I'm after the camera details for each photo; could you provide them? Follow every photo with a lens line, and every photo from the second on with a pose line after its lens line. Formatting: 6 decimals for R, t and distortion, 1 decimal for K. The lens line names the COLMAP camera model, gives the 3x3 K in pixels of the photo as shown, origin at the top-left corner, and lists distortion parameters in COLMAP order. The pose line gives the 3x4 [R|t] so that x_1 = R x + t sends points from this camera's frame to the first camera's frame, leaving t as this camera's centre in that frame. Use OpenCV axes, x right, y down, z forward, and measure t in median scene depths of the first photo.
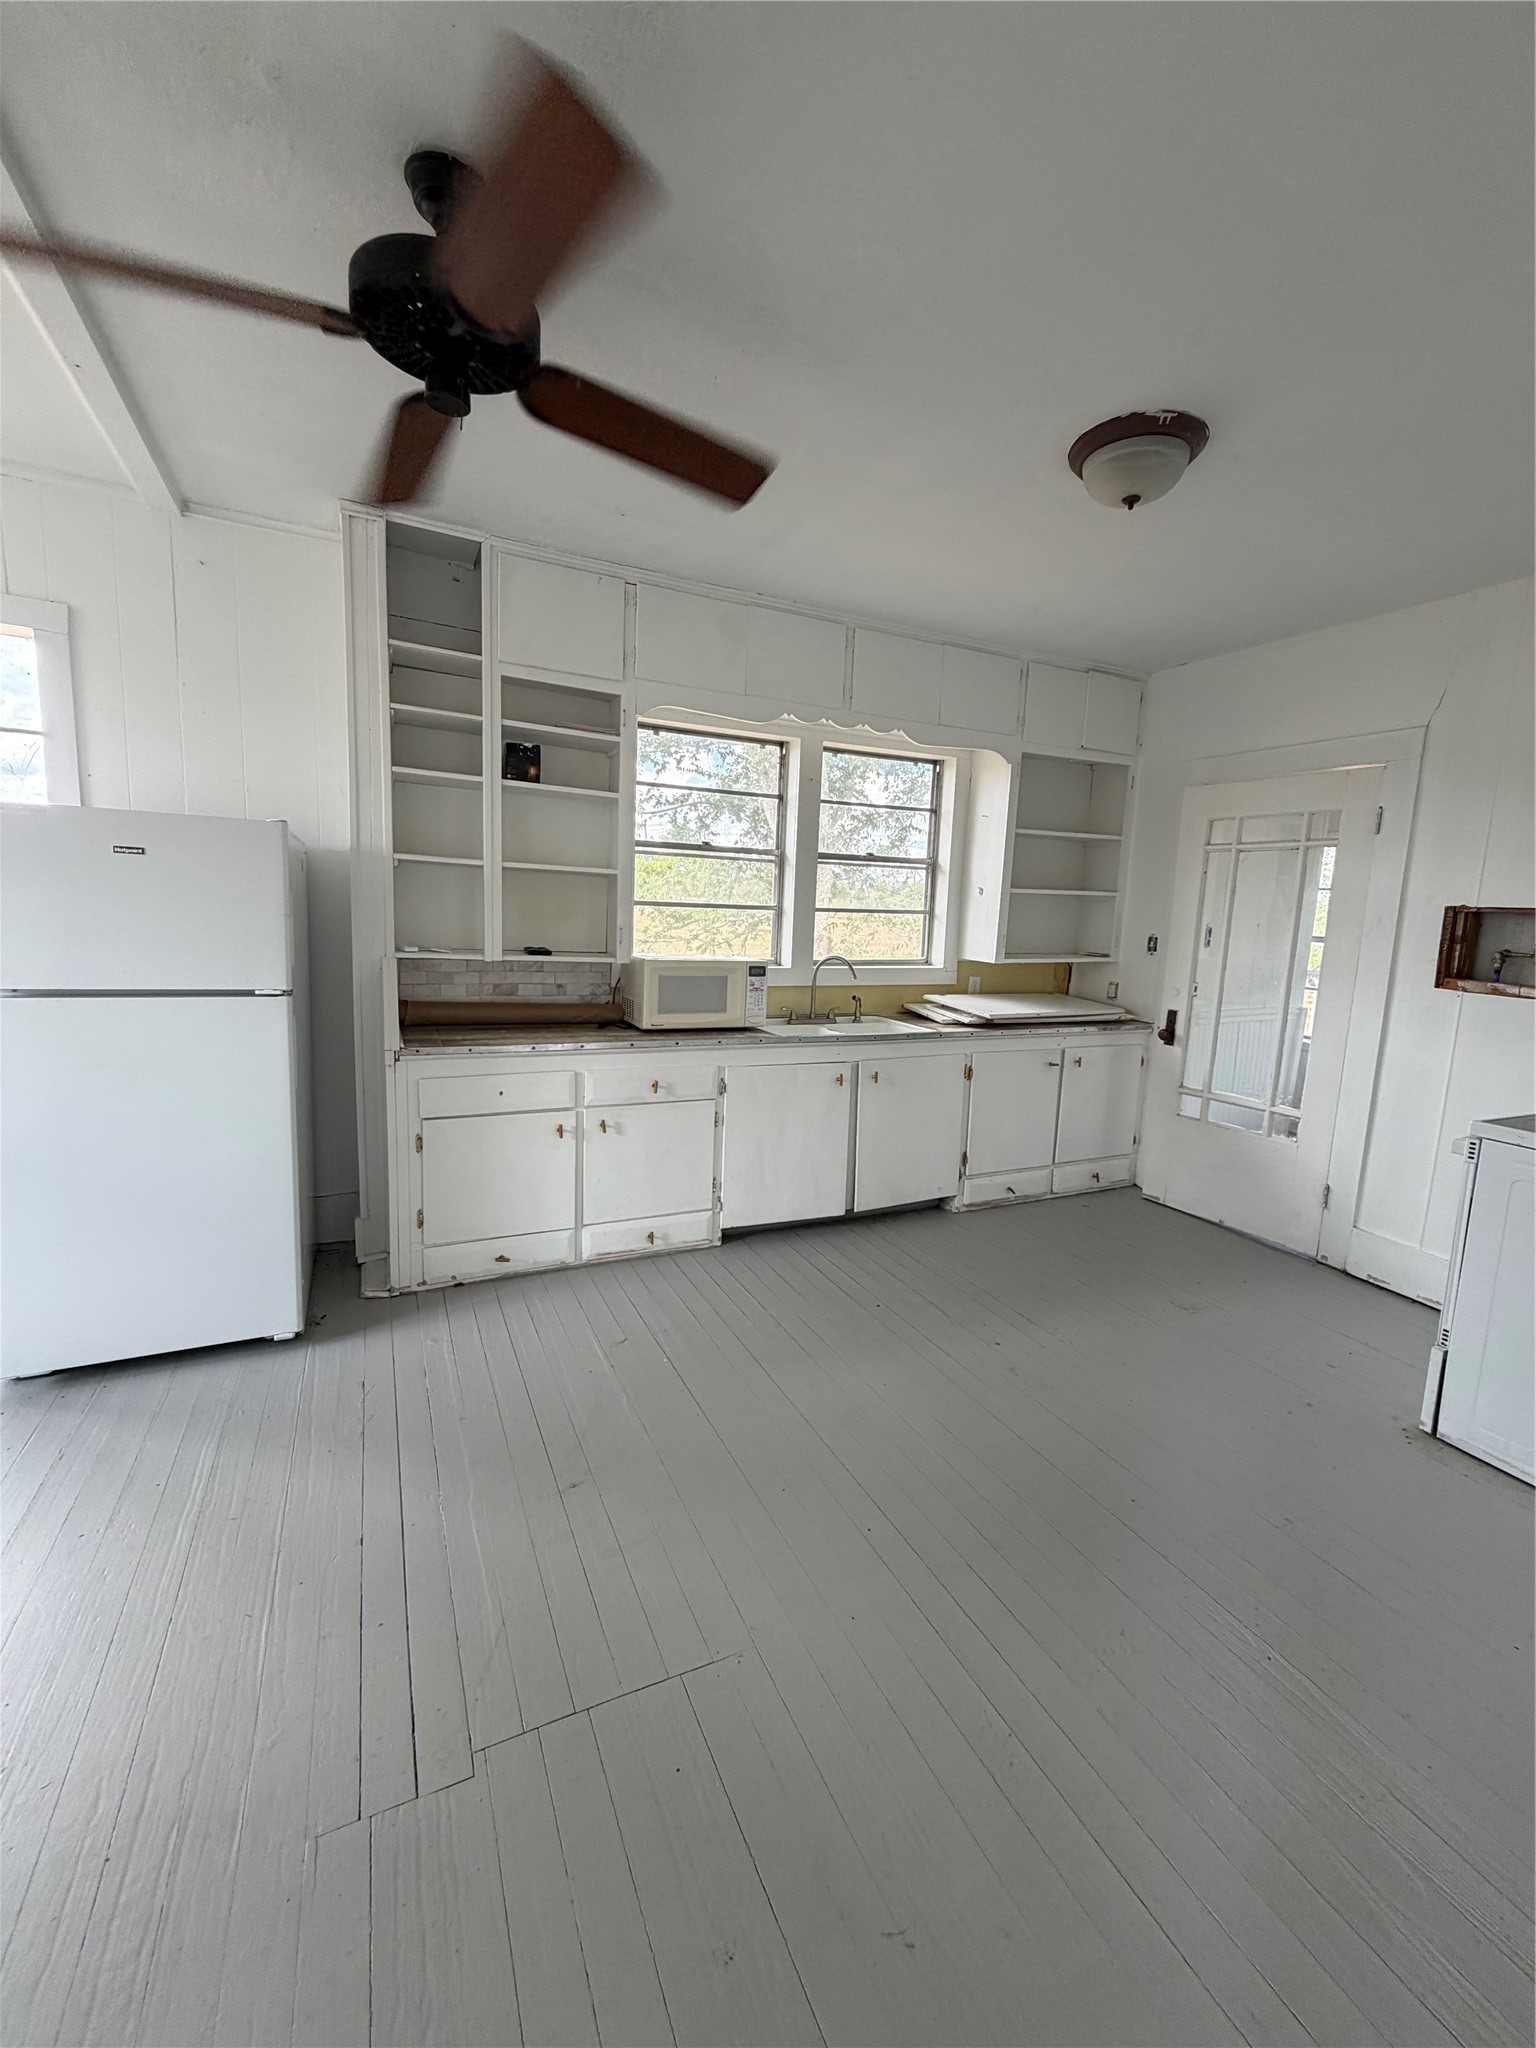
lens RADIAL K [[823.1, 0, 765.7], [0, 823.1, 1020.3], [0, 0, 1]] dist [0.002117, 0.000366]
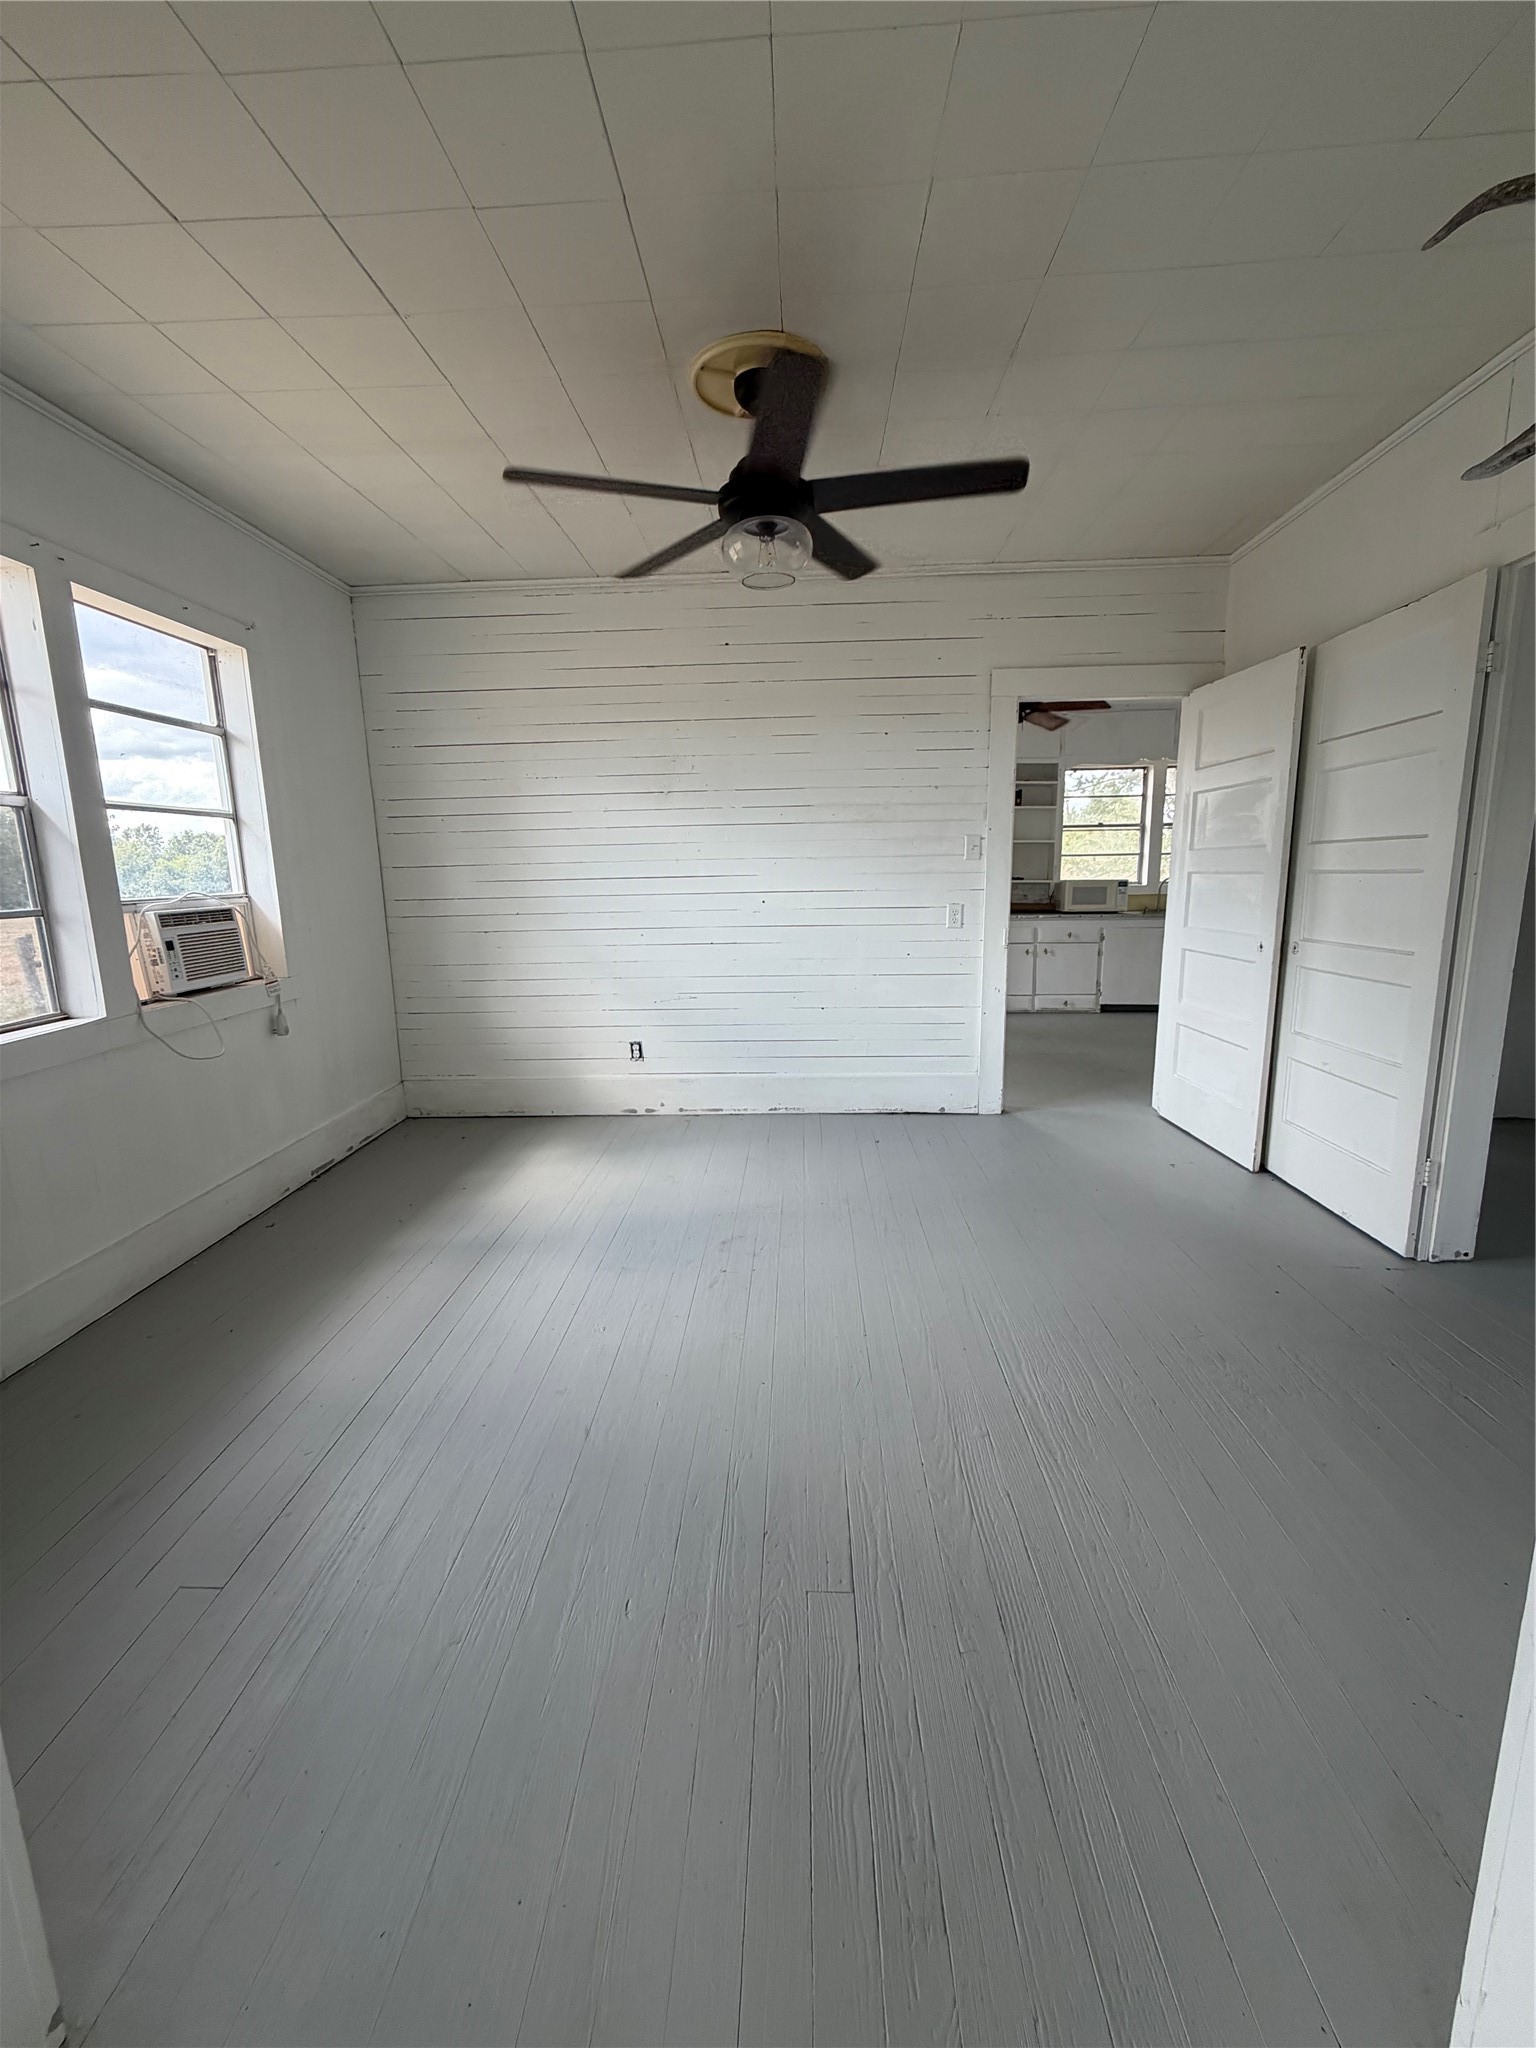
lens RADIAL K [[823.1, 0, 770.6], [0, 823.1, 1022.5], [0, 0, 1]] dist [0.002117, 0.000366]
pose [[0.881964, 0.030789, -0.470311, 0.202017], [-0.012786, 0.999060, 0.041428, 0.223577], [0.471144, -0.030525, 0.881528, -1.321892]]
